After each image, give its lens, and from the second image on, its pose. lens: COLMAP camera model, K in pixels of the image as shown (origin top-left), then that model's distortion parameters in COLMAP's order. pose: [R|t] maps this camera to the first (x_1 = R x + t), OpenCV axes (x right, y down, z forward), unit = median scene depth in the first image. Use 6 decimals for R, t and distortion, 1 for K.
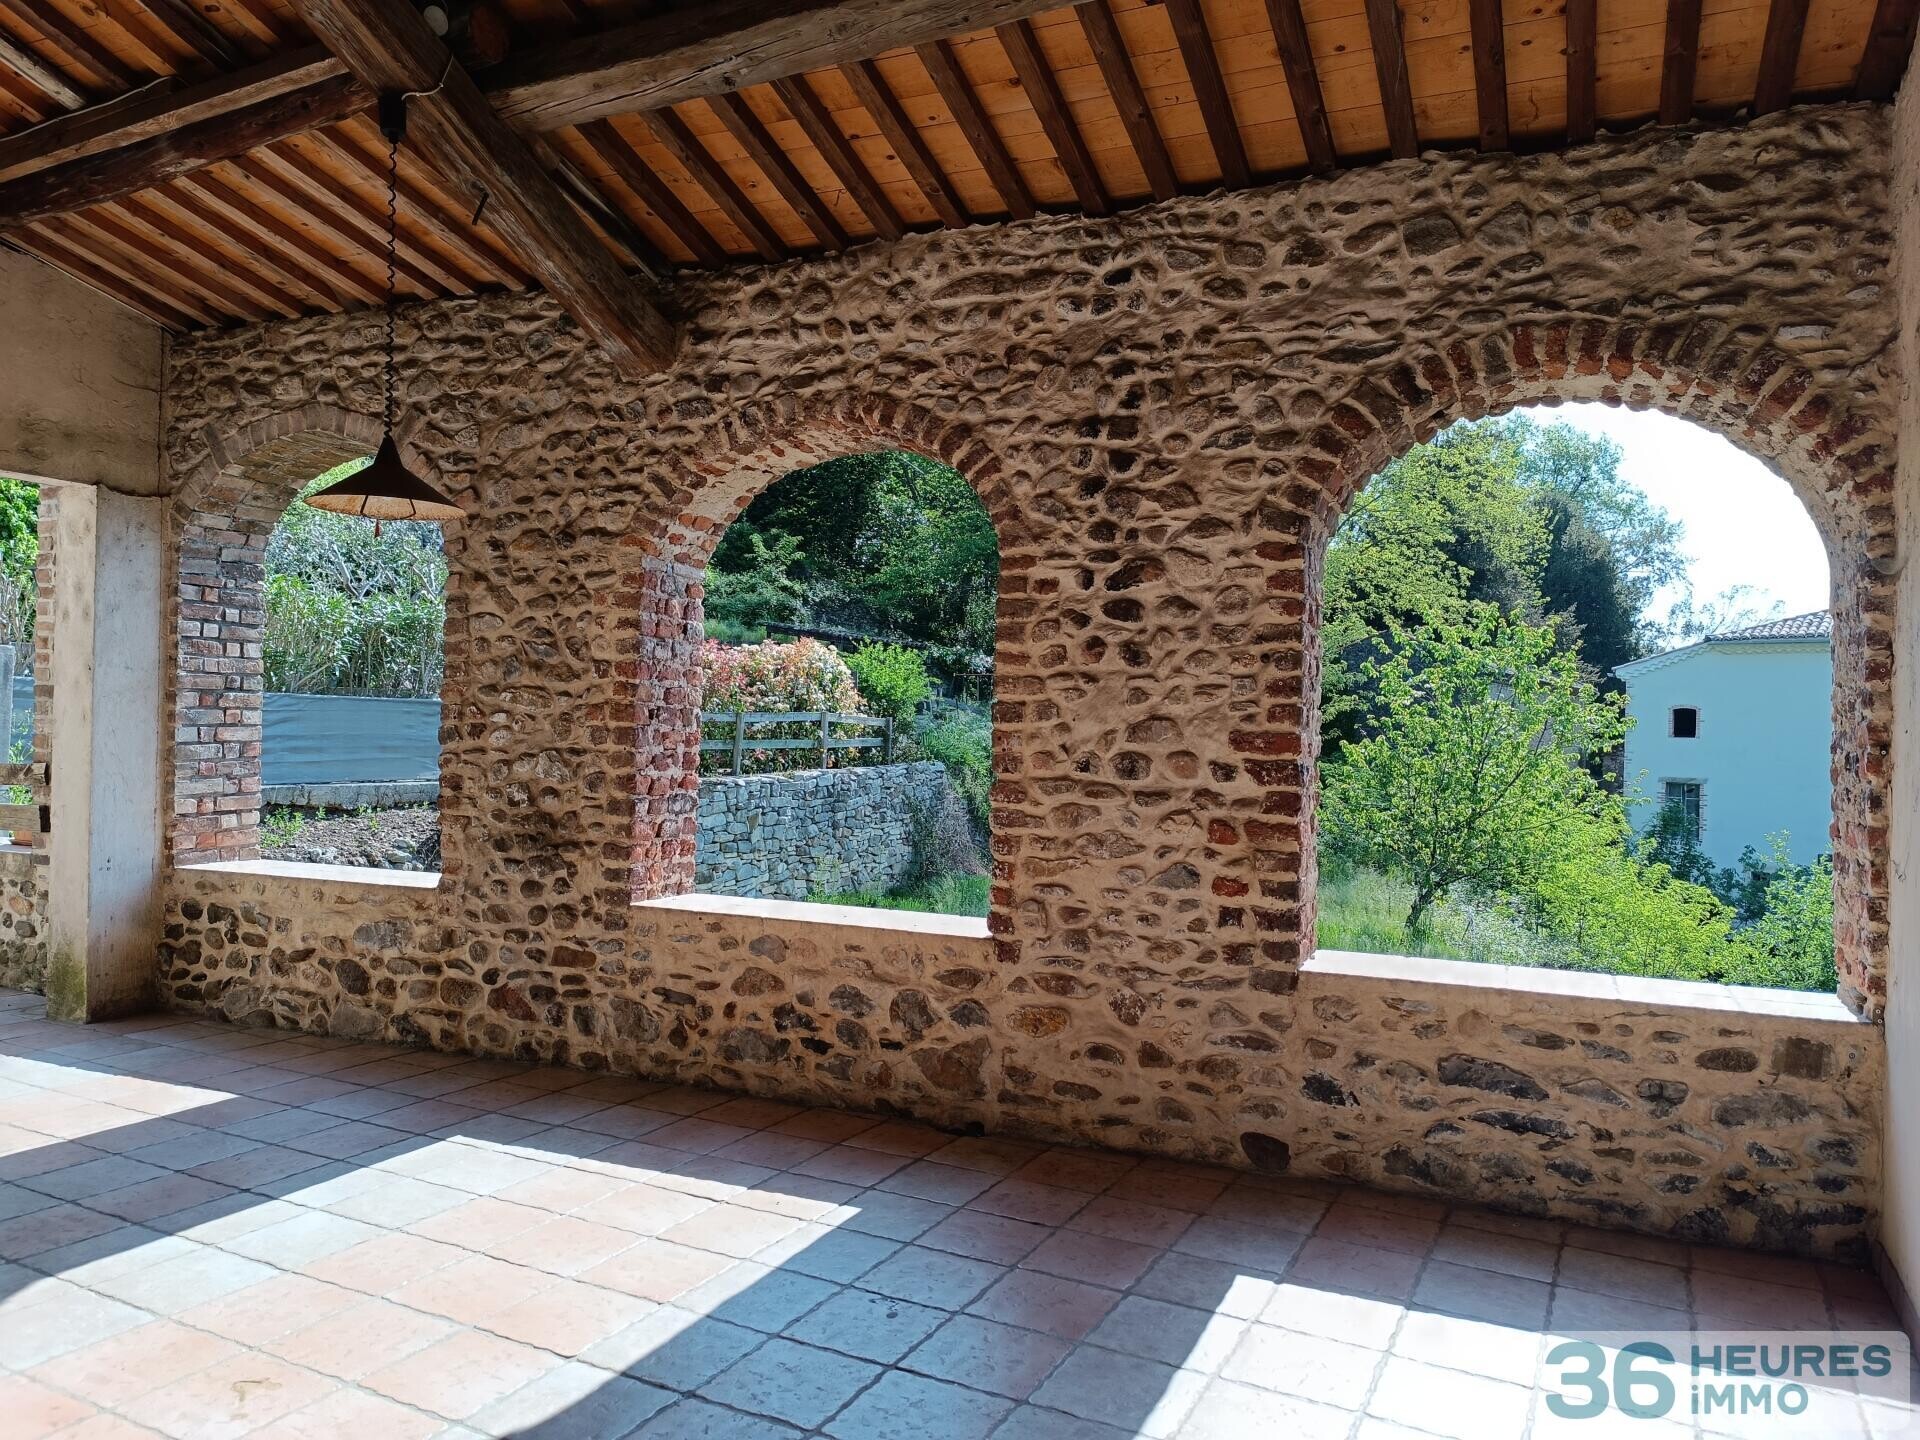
lens RADIAL K [[1339.2, 0, 966.4], [0, 1339.2, 727.8], [0, 0, 1]] dist [0.039197, -0.031686]
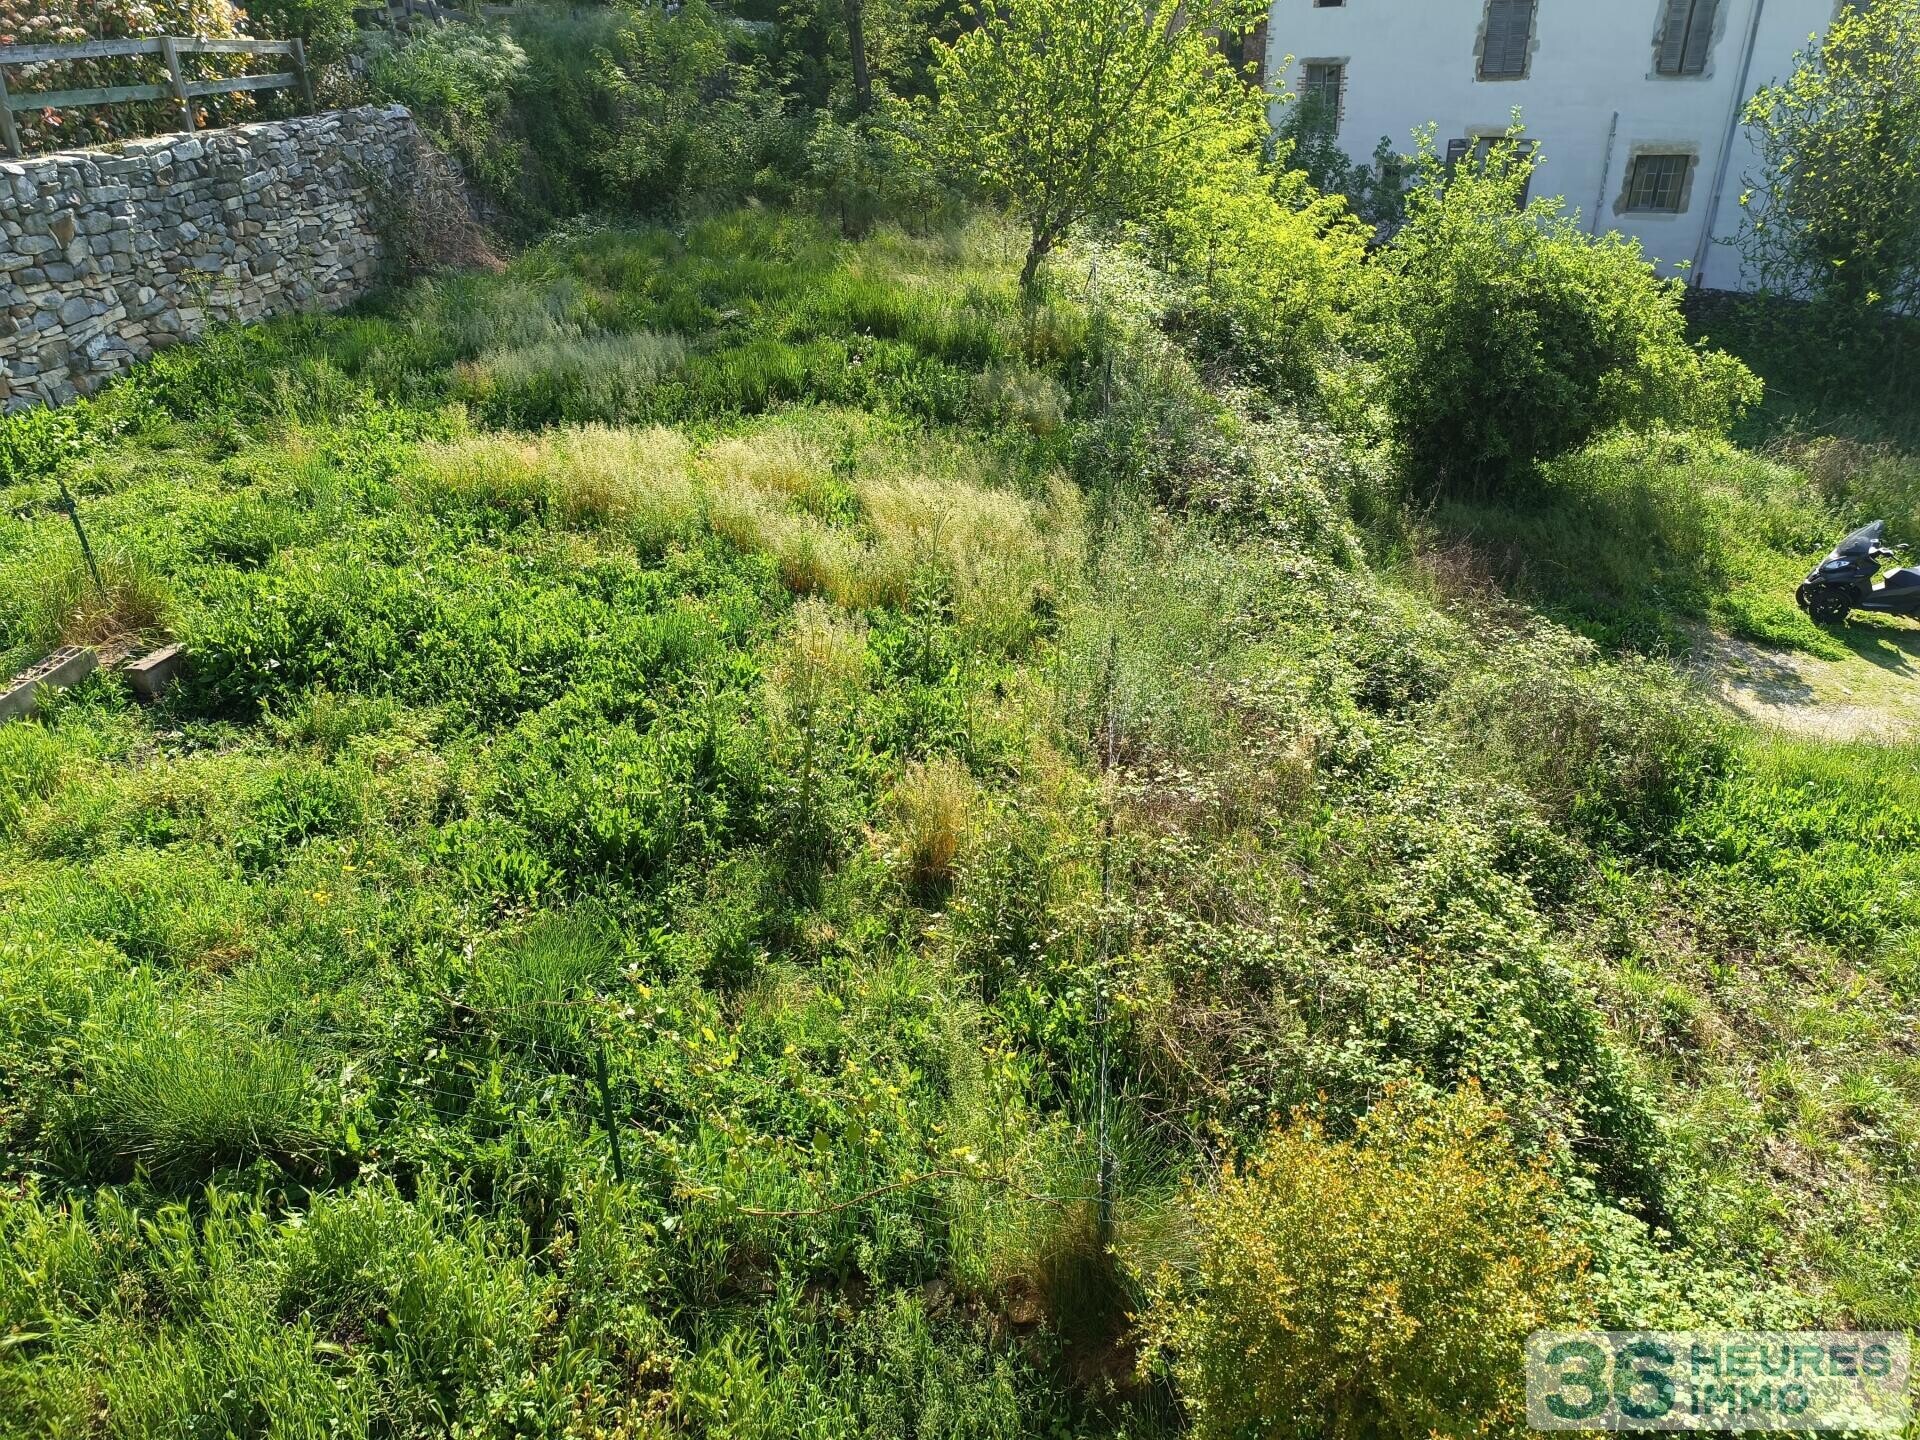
lens RADIAL K [[1339.2, 0, 966.4], [0, 1339.2, 727.8], [0, 0, 1]] dist [0.039197, -0.031686]
pose [[0.964771, -0.166536, 0.203675, 0.076682], [0.054010, 0.883037, 0.466186, -0.001035], [-0.257489, -0.438762, 0.860922, 0.162228]]
